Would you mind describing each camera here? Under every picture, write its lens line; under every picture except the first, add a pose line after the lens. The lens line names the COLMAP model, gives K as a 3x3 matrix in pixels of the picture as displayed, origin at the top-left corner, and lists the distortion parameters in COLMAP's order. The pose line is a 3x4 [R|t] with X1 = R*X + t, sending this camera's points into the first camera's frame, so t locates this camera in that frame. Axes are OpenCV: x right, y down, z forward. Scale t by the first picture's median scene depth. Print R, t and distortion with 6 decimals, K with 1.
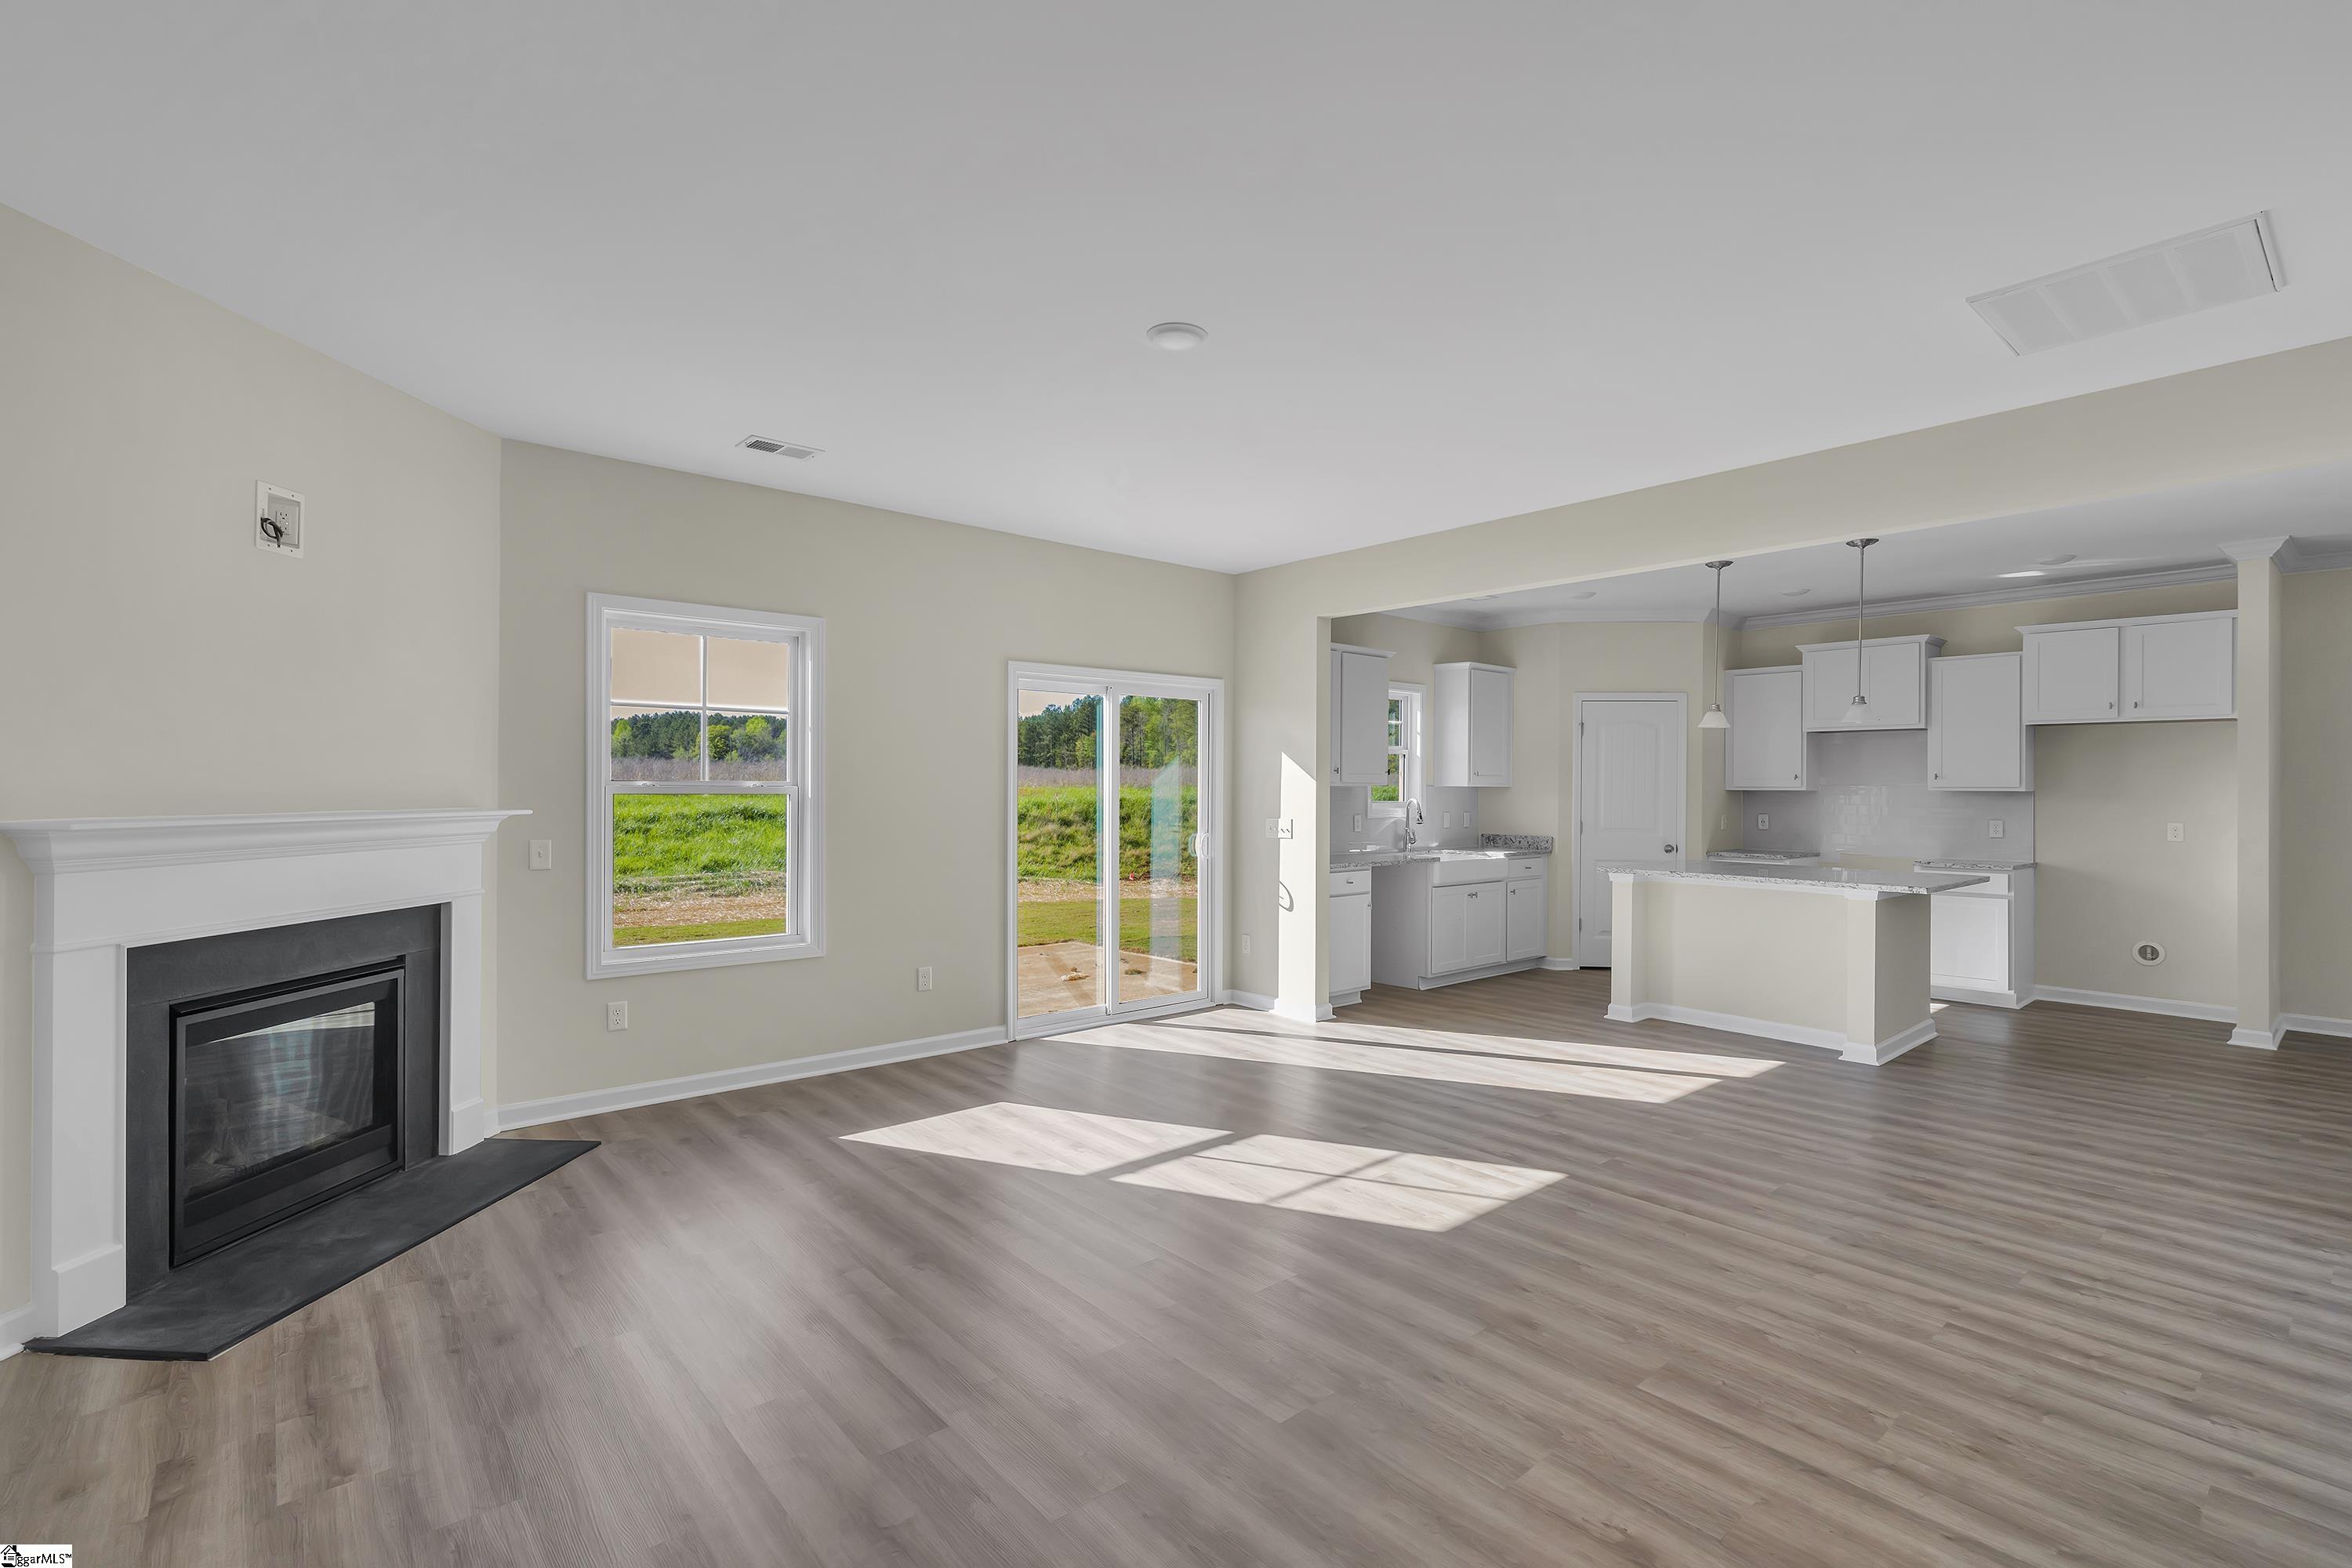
lens RADIAL K [[1067.4, 0, 1149.4], [0, 1067.4, 783.7], [0, 0, 1]] dist [0.009854, -0.000088]
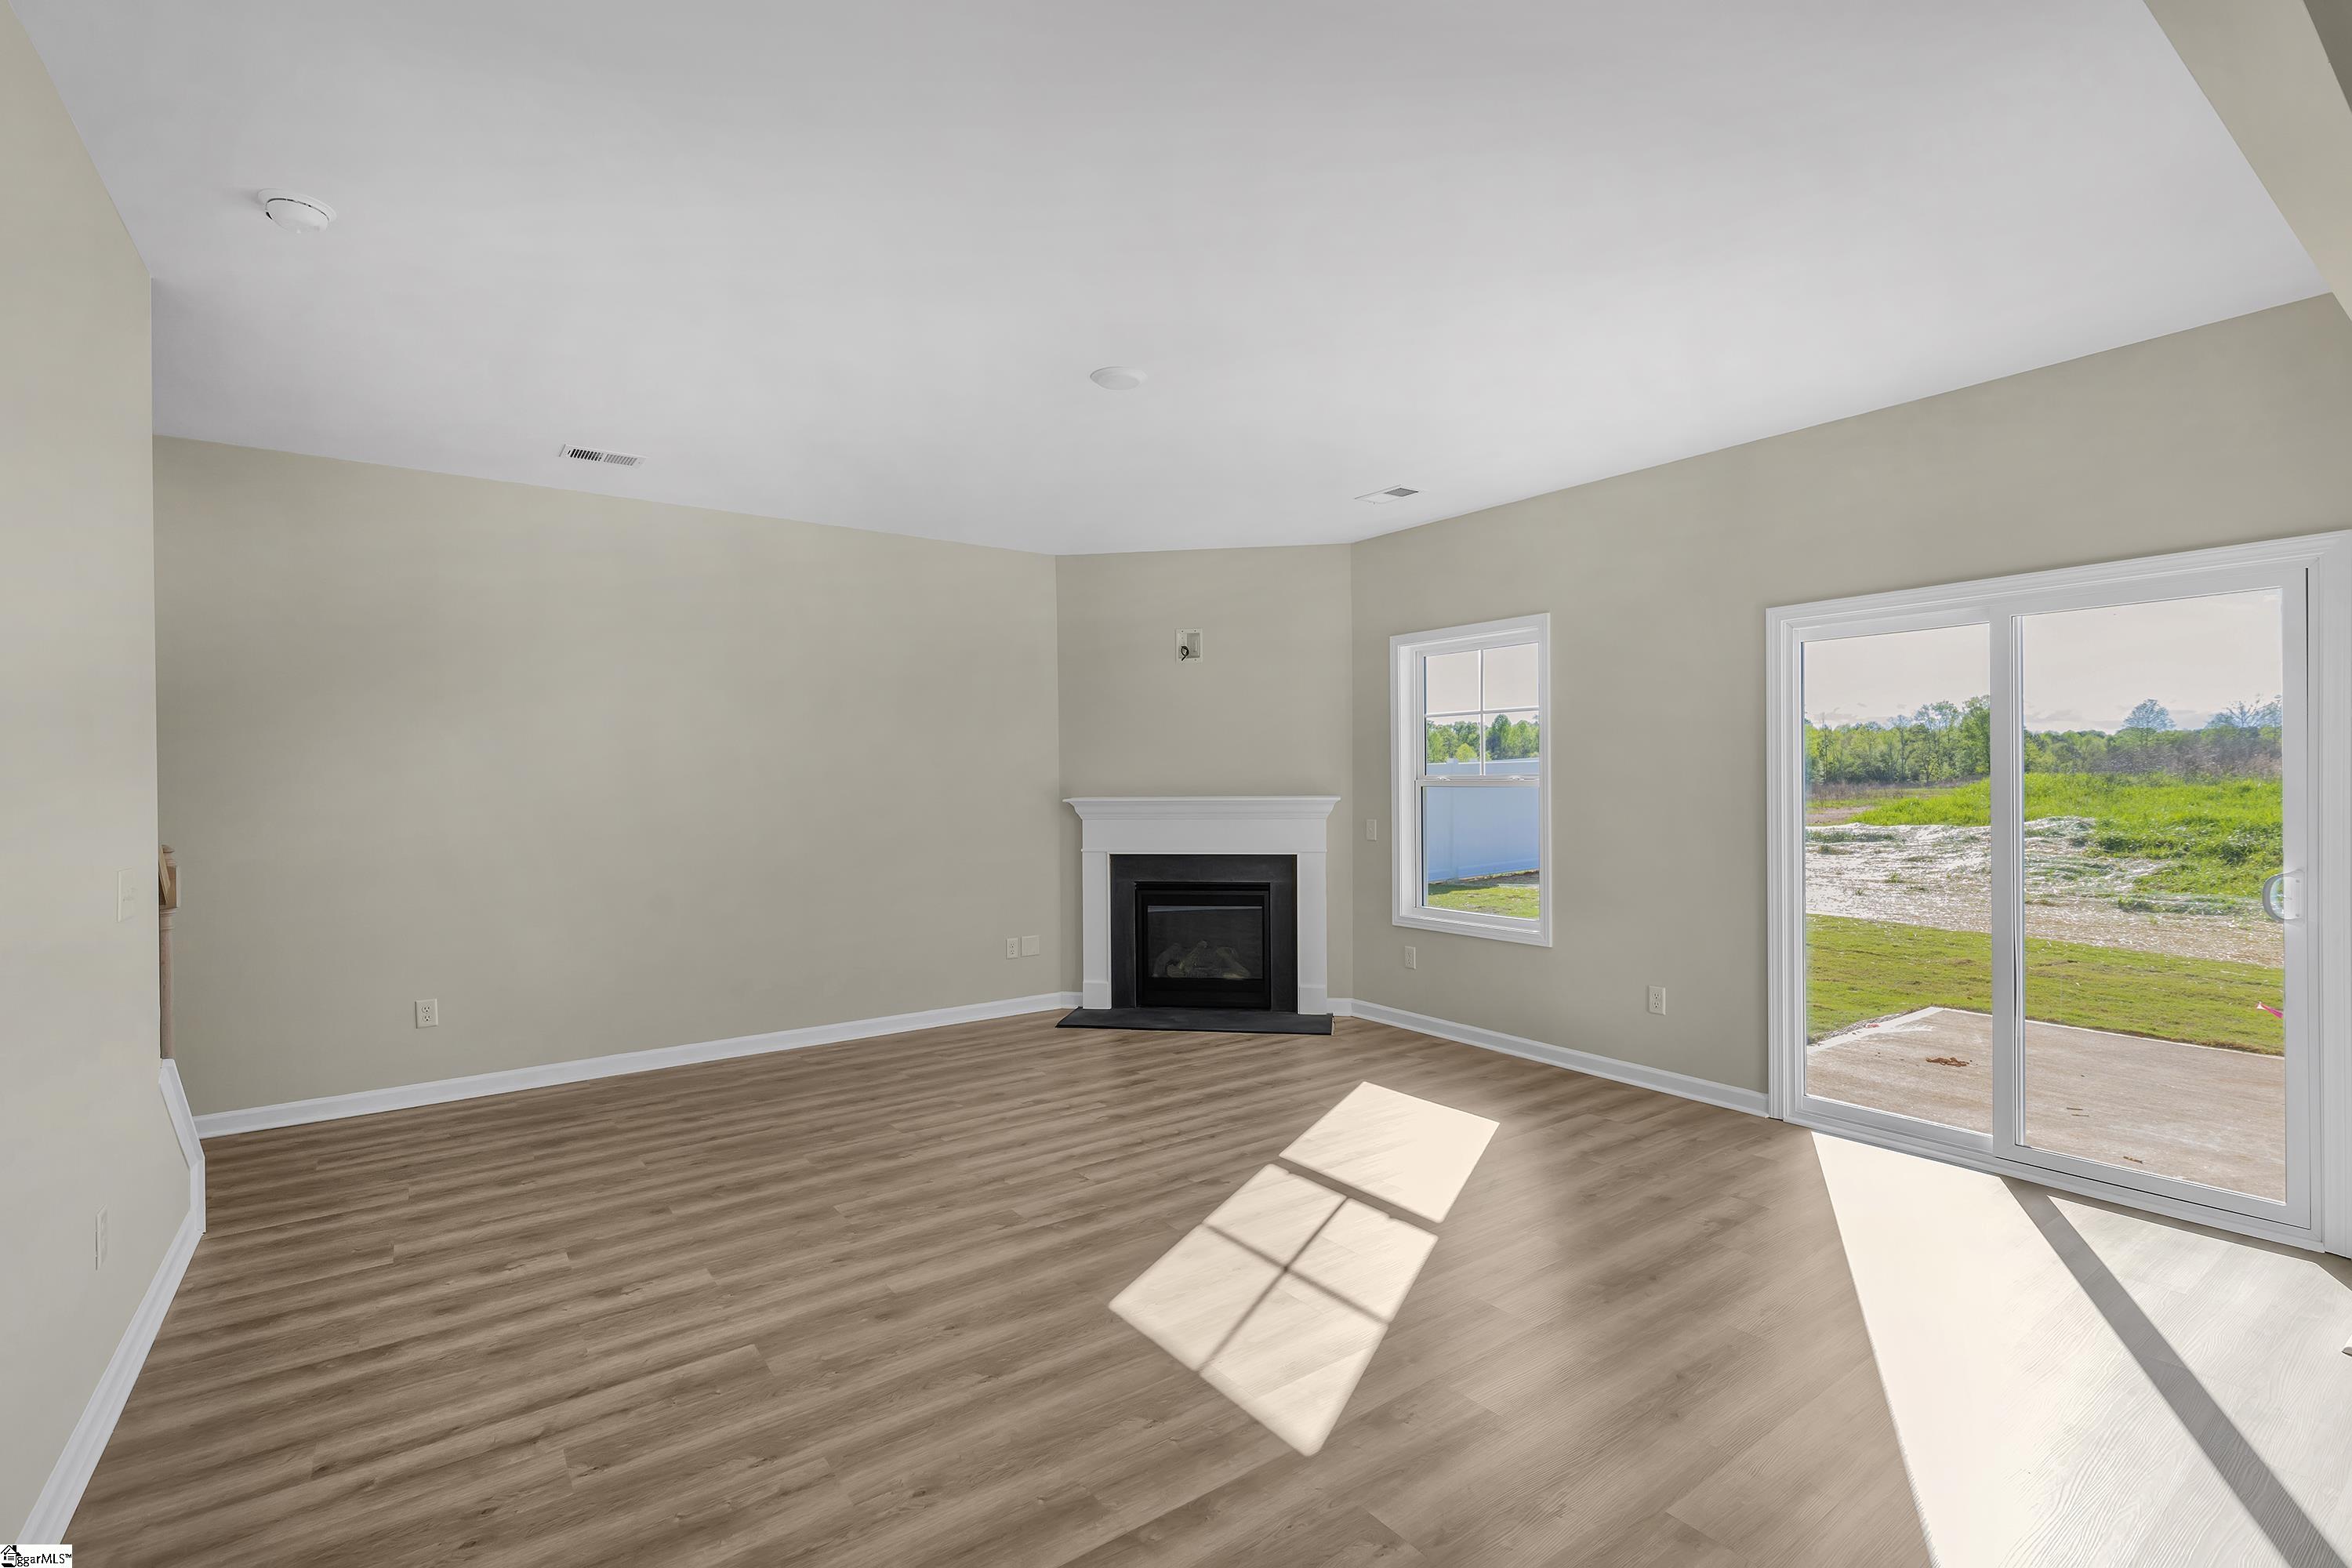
lens RADIAL K [[1067.4, 0, 1191.2], [0, 1067.4, 776.7], [0, 0, 1]] dist [0.009854, -0.000088]
pose [[-0.073038, -0.009588, -0.997283, 0.983435], [0.011165, 0.999883, -0.010431, 0.011268], [0.997267, -0.011897, -0.072922, 1.003306]]
